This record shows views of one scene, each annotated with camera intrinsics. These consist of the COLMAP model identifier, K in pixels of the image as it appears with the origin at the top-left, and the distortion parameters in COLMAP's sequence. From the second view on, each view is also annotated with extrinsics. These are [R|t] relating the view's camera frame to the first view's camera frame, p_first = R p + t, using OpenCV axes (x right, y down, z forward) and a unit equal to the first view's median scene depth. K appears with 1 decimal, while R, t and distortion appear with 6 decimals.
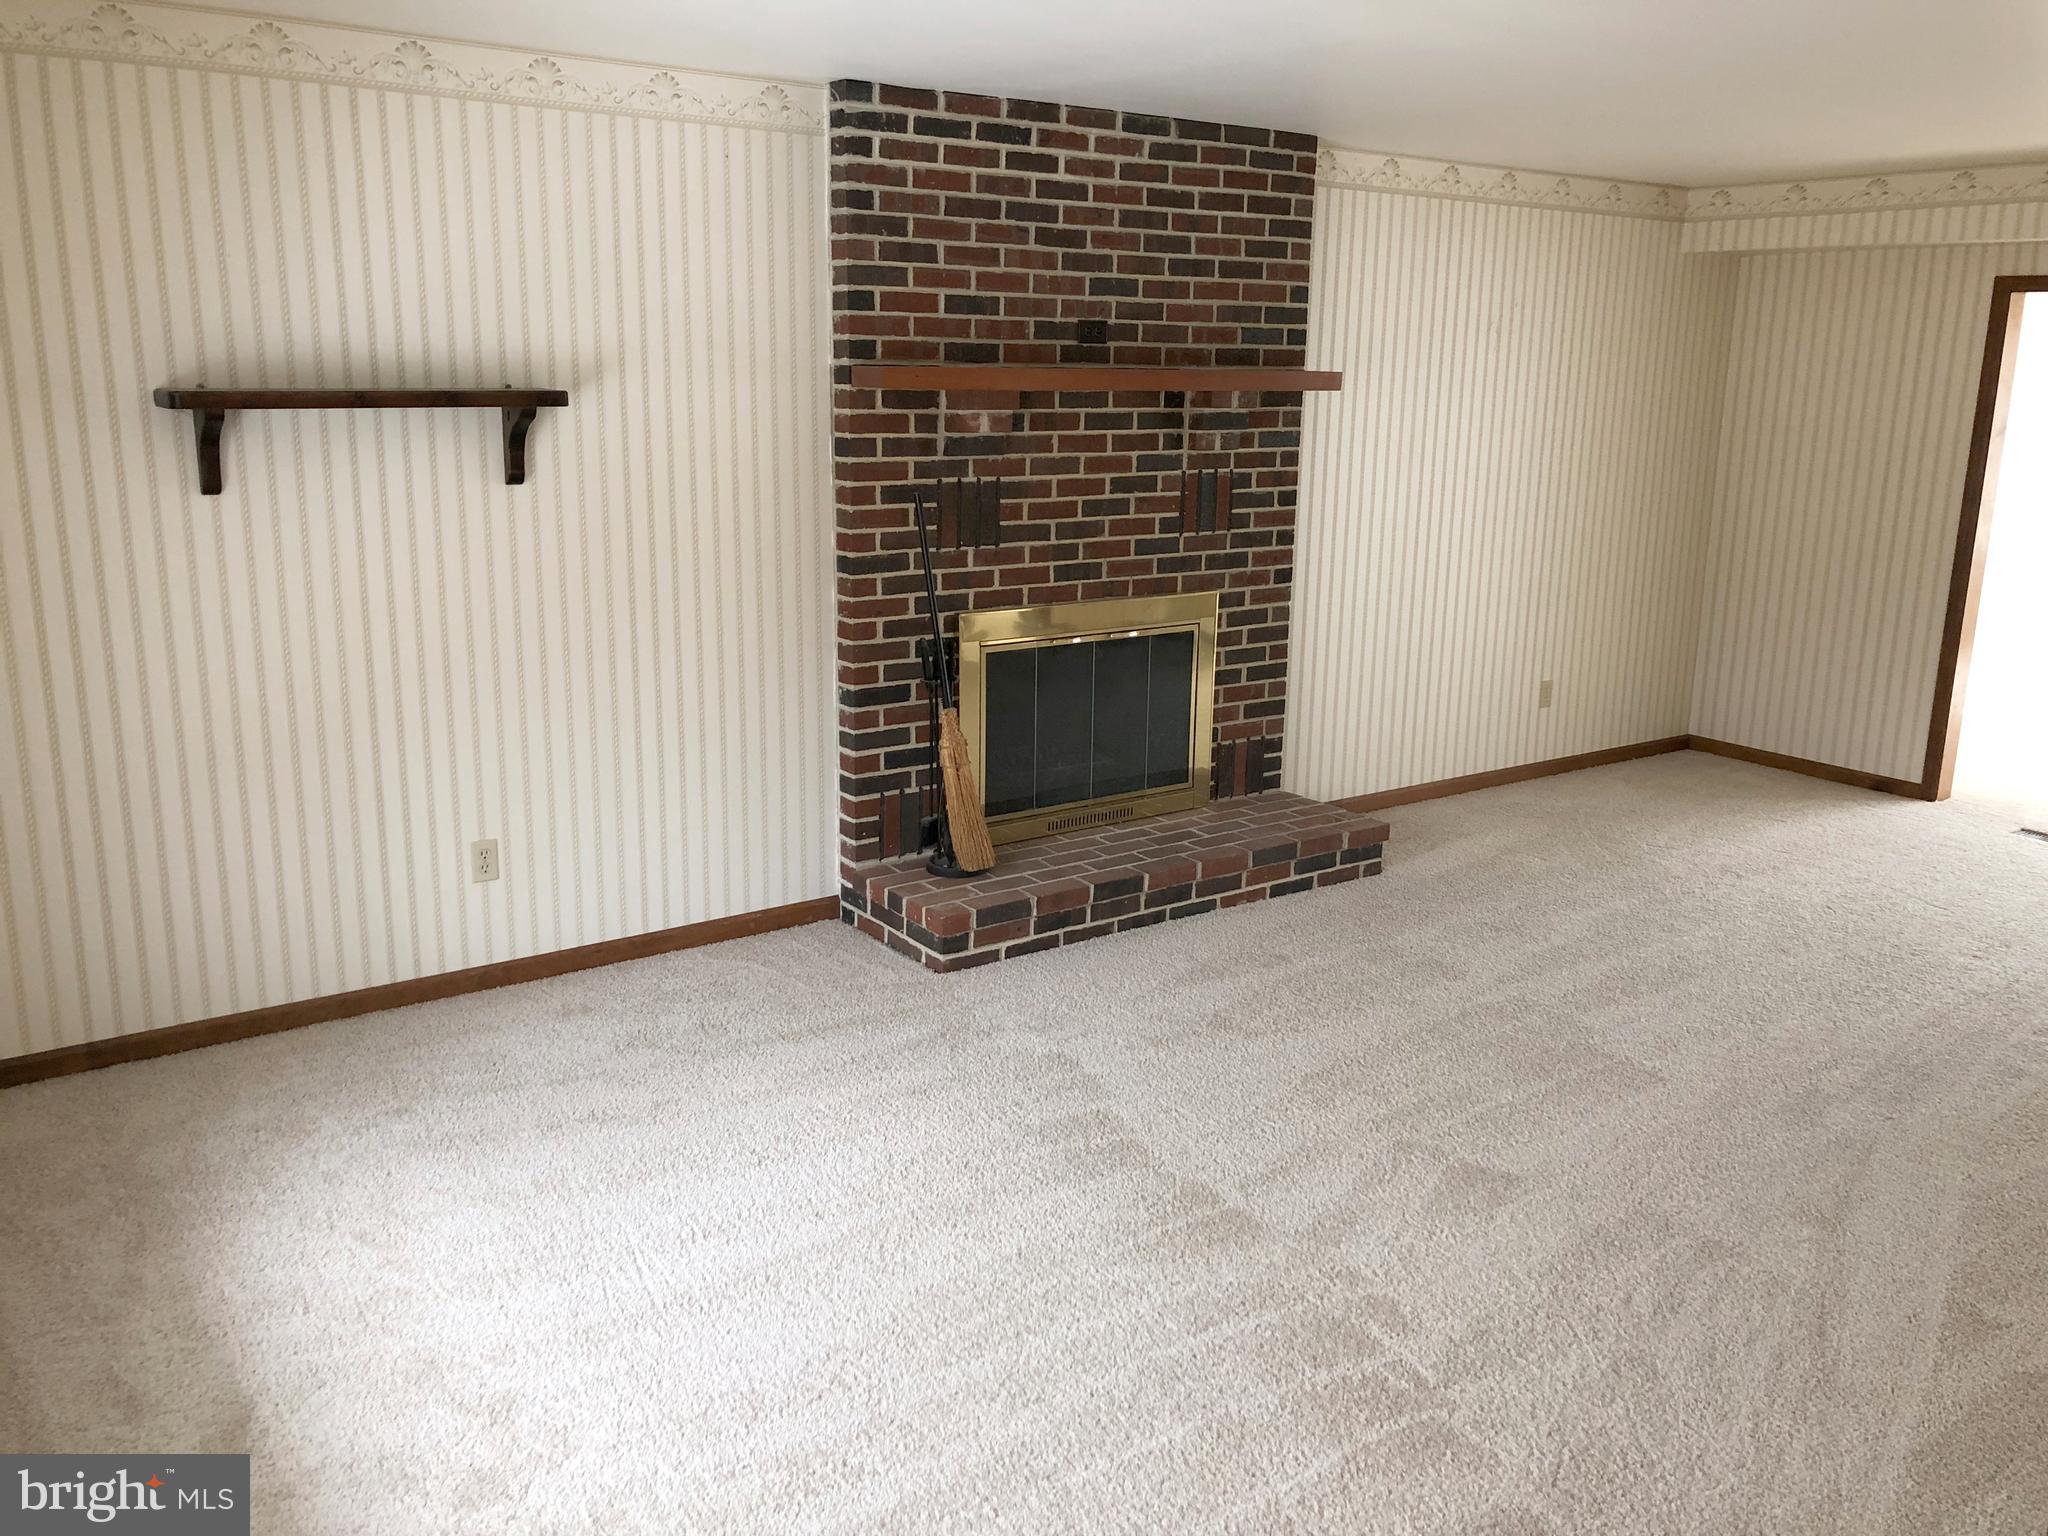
lens RADIAL K [[1657.5, 0, 1024.0], [0, 1657.5, 768.0], [0, 0, 1]] dist [0.109675, -0.204611]
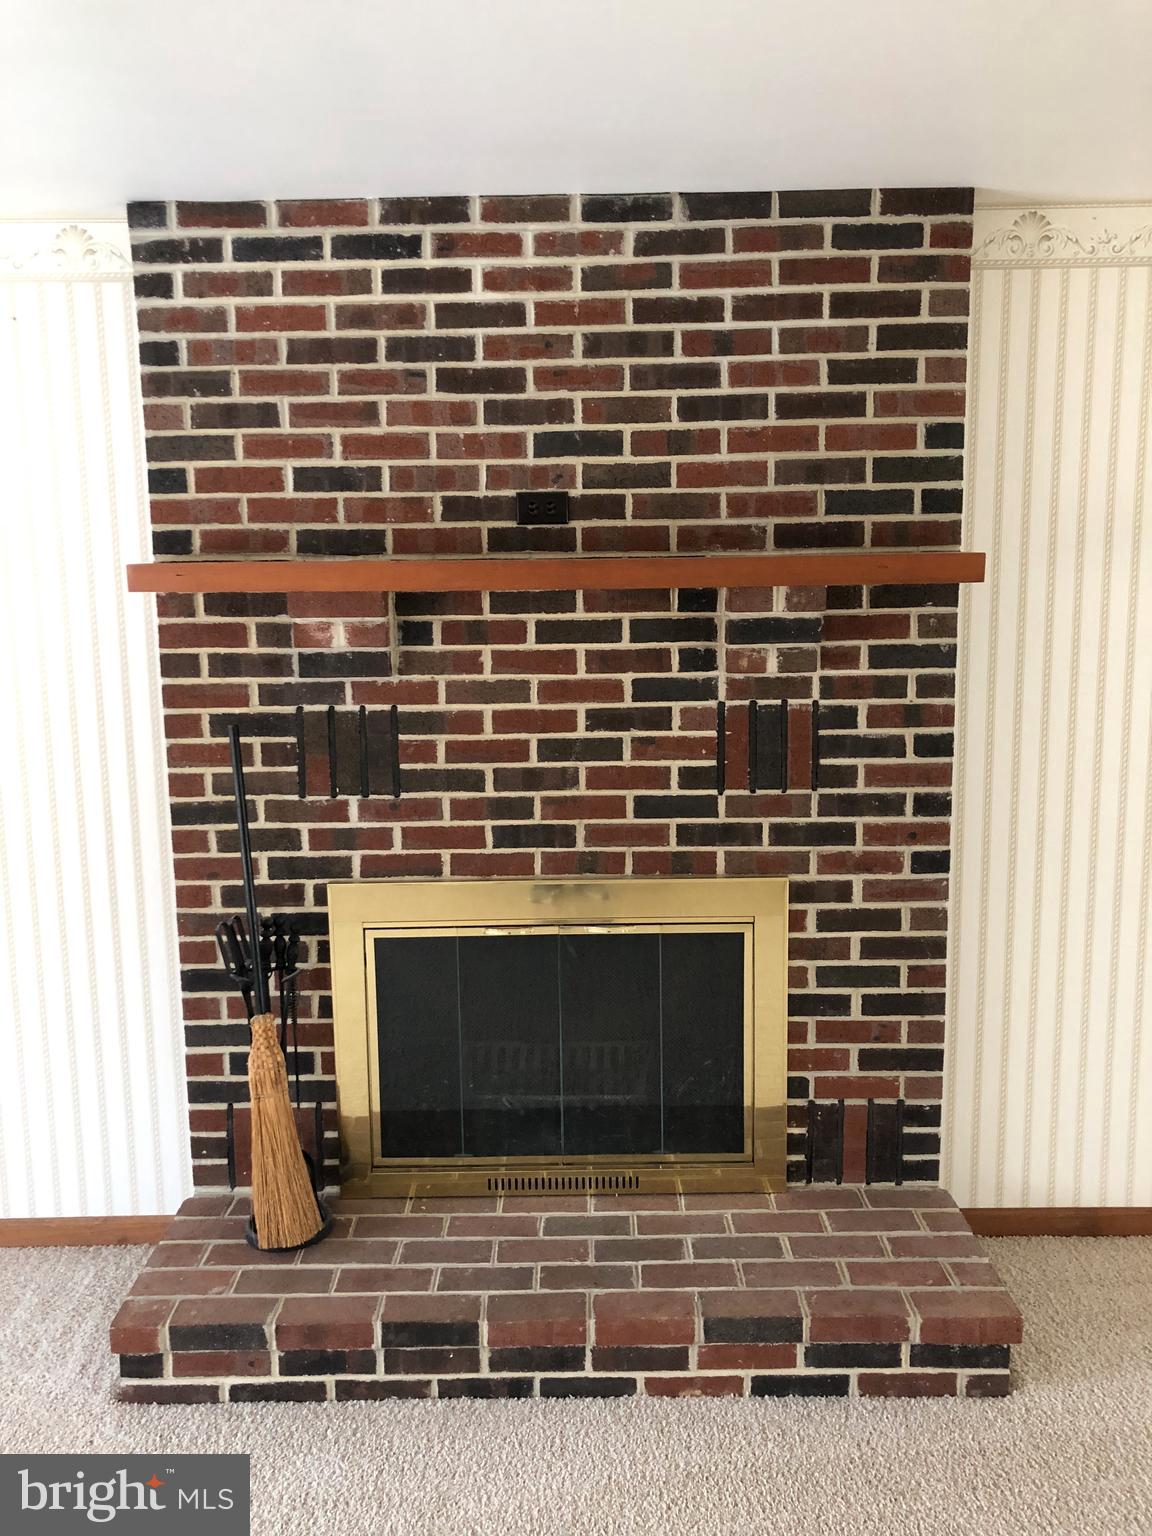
lens RADIAL K [[1243.1, 0, 569.6], [0, 1243.1, 756.7], [0, 0, 1]] dist [0.109675, -0.204611]
pose [[0.812317, 0.065817, -0.579491, 0.362528], [-0.113221, 0.992505, -0.045985, -0.132687], [0.572121, 0.102965, 0.813681, 0.582760]]
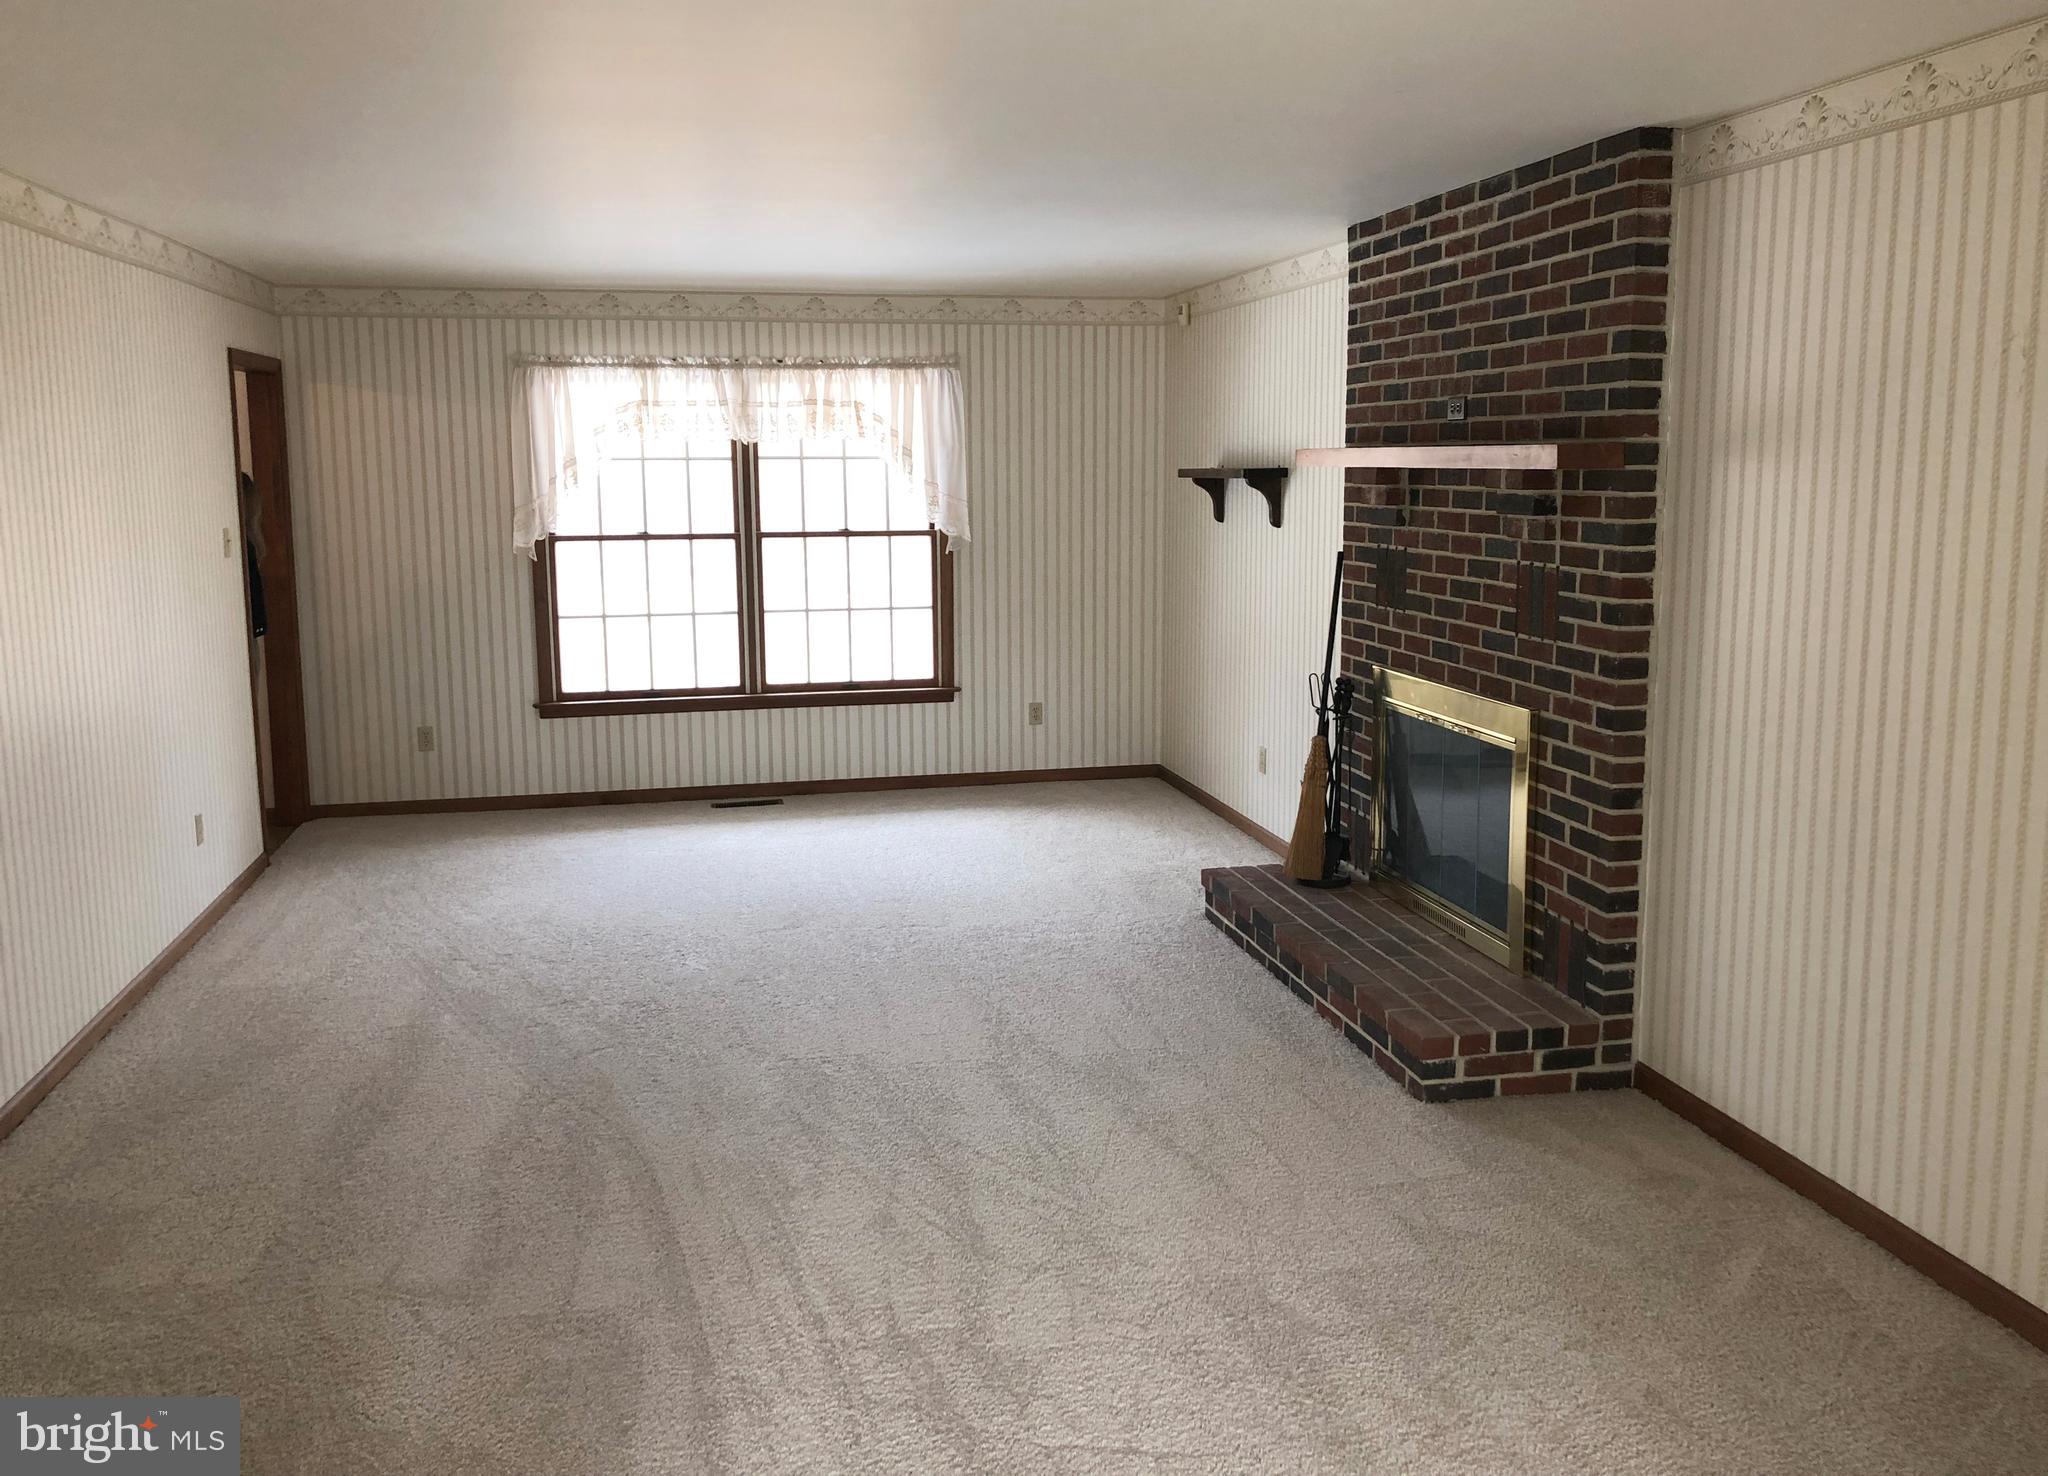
lens RADIAL K [[1686.5, 0, 1025.1], [0, 1686.5, 684.7], [0, 0, 1]] dist [0.085620, -0.000014]
pose [[-0.393861, 0.114861, -0.911965, 1.051264], [-0.213720, 0.953526, 0.212398, -0.262993], [0.893978, 0.278560, -0.351009, 1.160043]]
